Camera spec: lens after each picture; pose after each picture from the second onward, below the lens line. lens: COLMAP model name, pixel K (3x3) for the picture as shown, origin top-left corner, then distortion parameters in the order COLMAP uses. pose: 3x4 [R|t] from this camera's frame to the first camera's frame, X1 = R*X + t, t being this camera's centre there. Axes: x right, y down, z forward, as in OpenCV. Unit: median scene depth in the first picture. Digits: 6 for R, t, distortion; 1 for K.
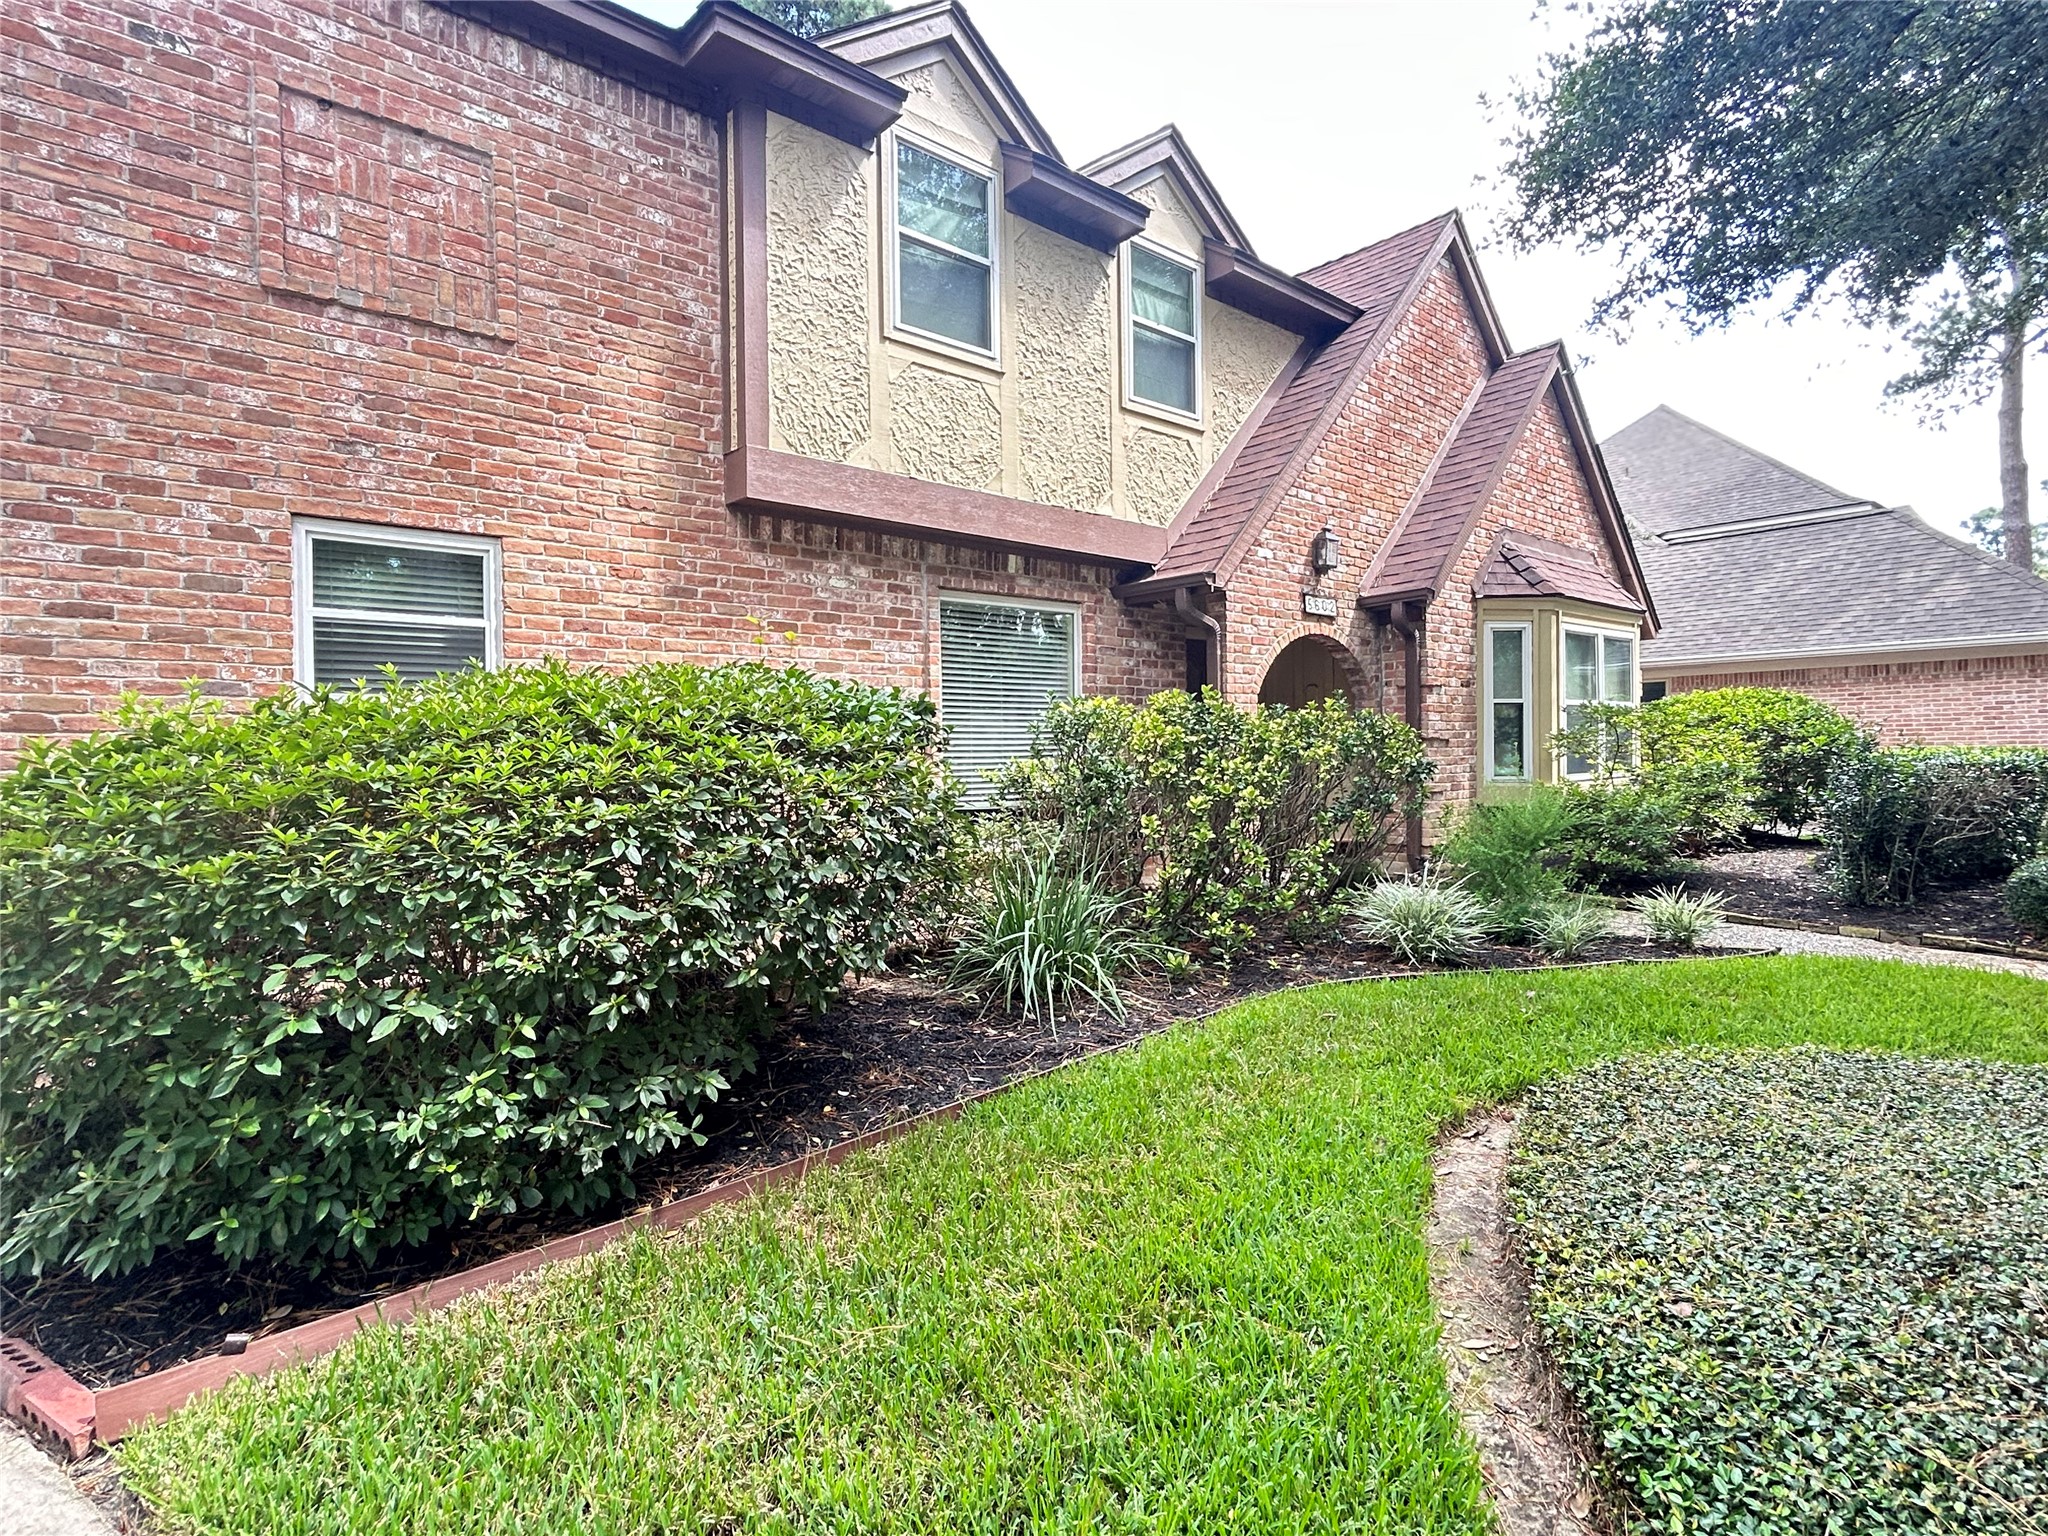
lens RADIAL K [[1018.4, 0, 1024.0], [0, 1018.4, 768.0], [0, 0, 1]] dist [-0.003568, -0.000438]
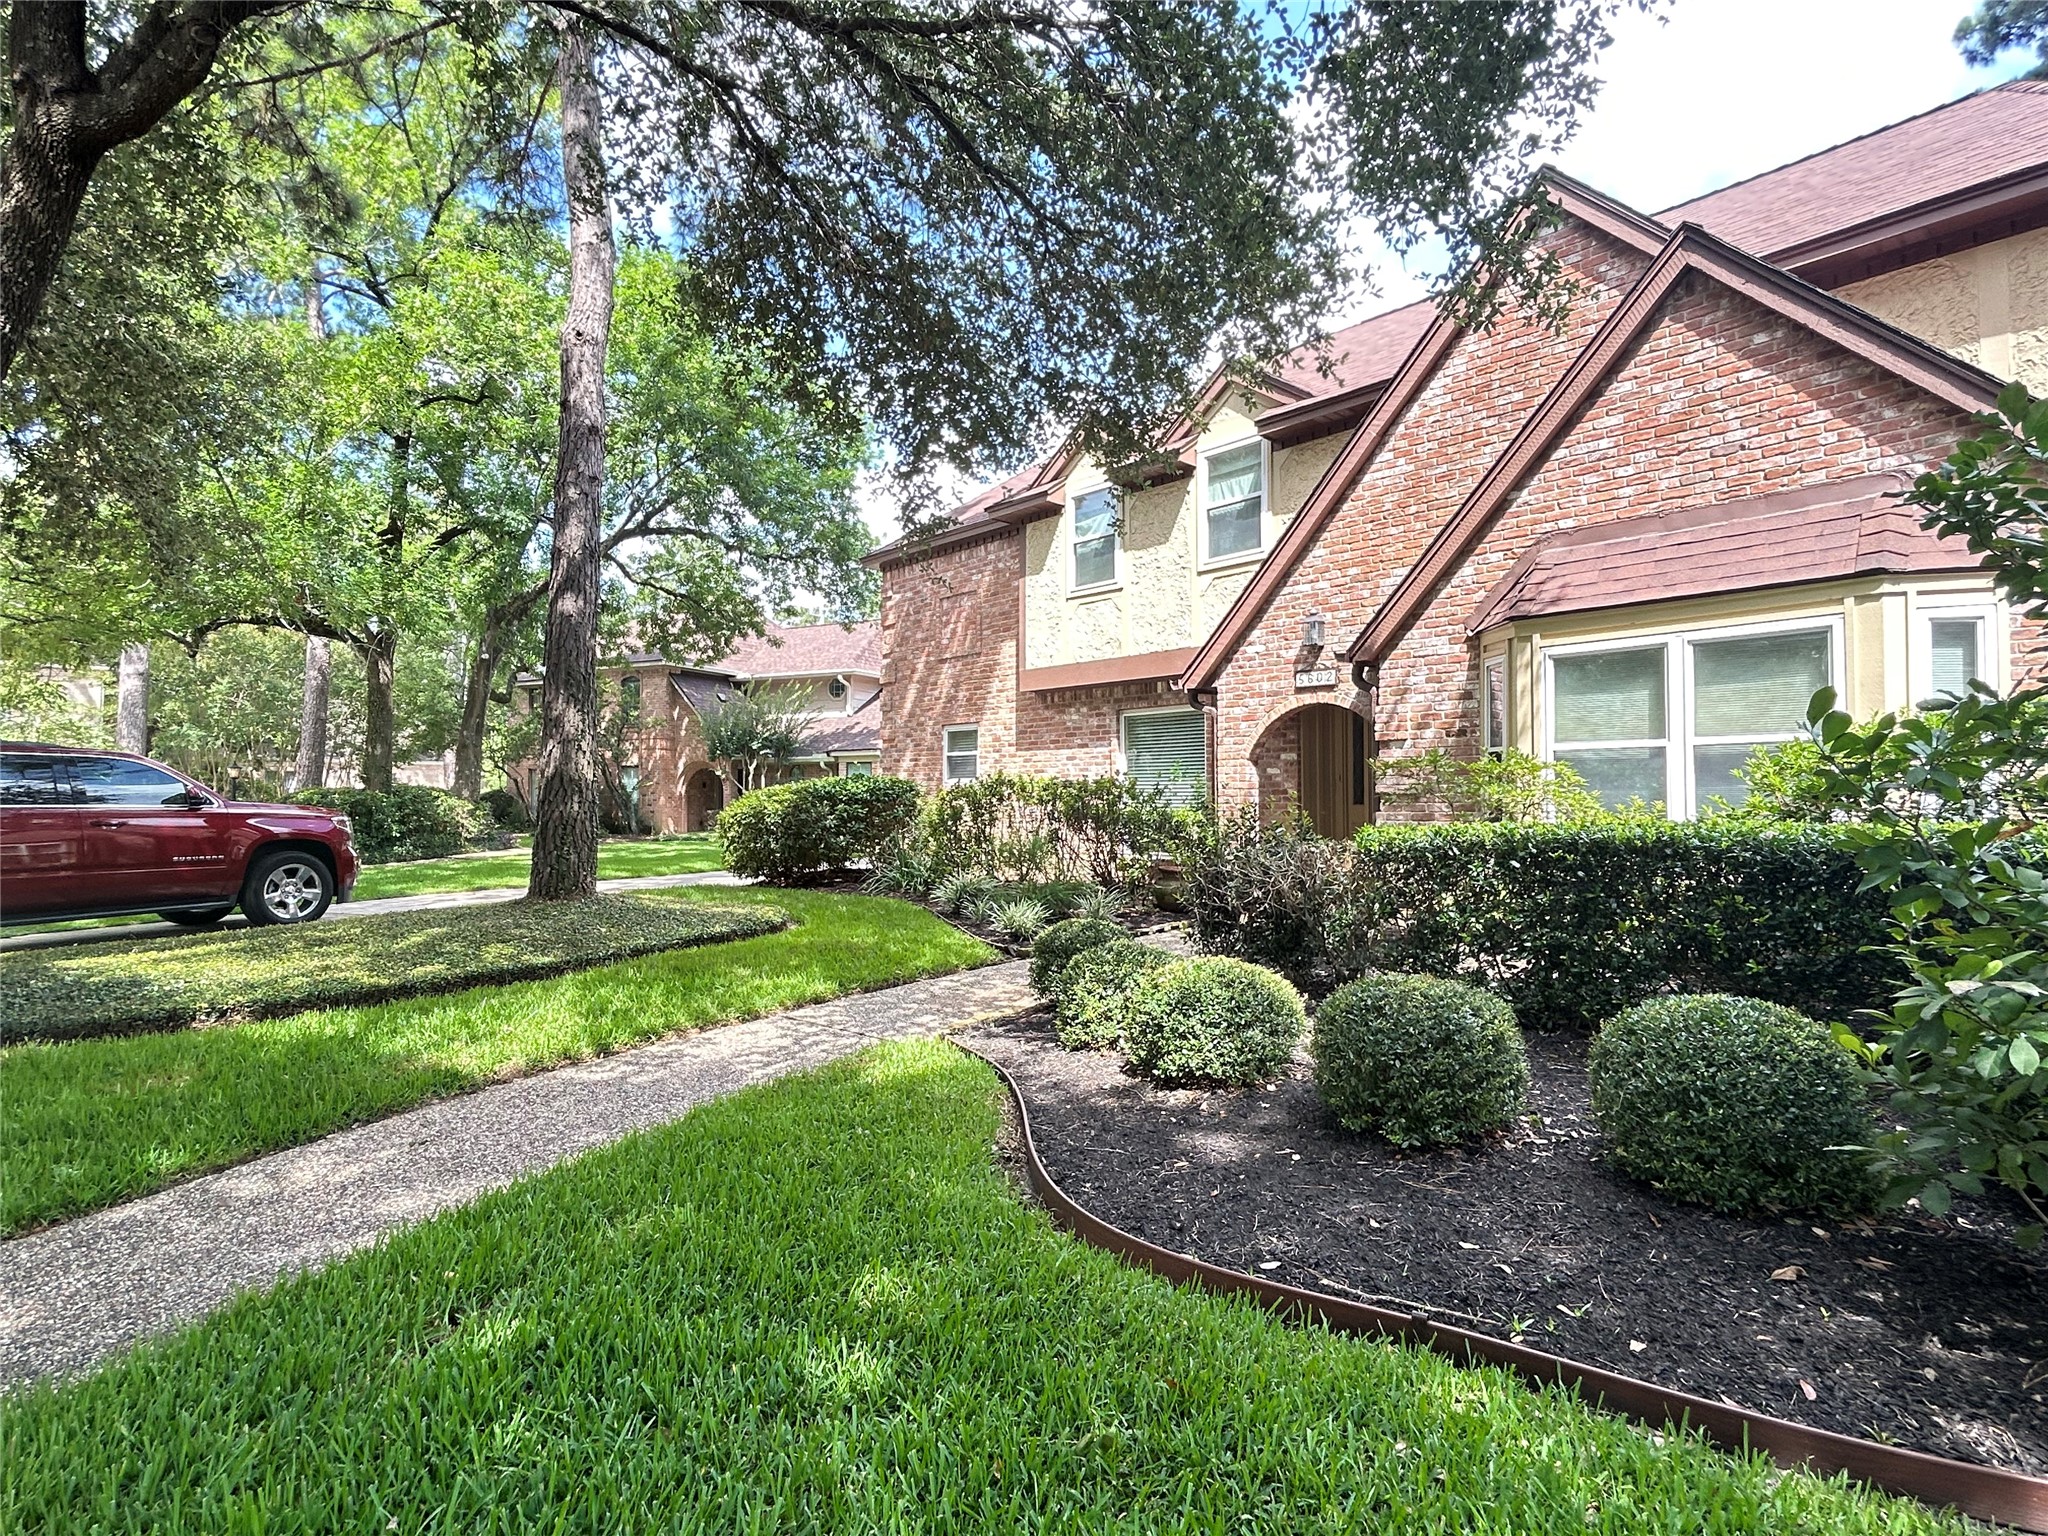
lens RADIAL K [[1018.4, 0, 1024.0], [0, 1018.4, 768.0], [0, 0, 1]] dist [-0.003568, -0.000438]
pose [[0.037883, -0.014851, -0.999172, 1.581735], [-0.014829, 0.999771, -0.015422, -0.037956], [0.999172, 0.015401, 0.037654, 0.689166]]
